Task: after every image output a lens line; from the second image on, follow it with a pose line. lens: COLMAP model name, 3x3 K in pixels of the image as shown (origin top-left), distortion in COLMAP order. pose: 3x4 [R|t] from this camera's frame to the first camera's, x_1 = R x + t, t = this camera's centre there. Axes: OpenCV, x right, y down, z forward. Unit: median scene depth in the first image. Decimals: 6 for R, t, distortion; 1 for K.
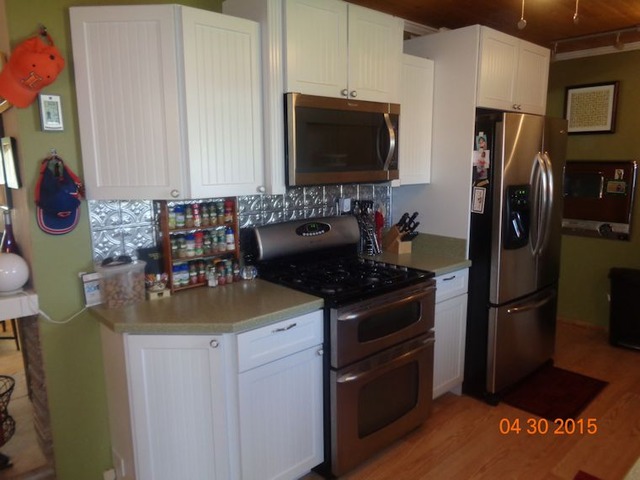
lens RADIAL K [[472.9, 0, 320.0], [0, 472.9, 240.0], [0, 0, 1]] dist [0.004563, -0.000411]
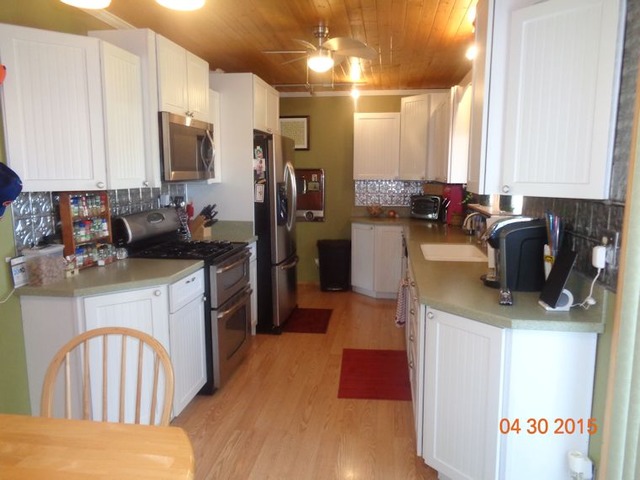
lens RADIAL K [[484.2, 0, 320.0], [0, 484.2, 240.0], [0, 0, 1]] dist [0.052889, 0.001477]
pose [[0.769285, -0.083051, 0.633486, -0.505558], [0.101113, 0.994846, 0.007637, 0.069754], [-0.630855, 0.058179, 0.773717, -0.272117]]
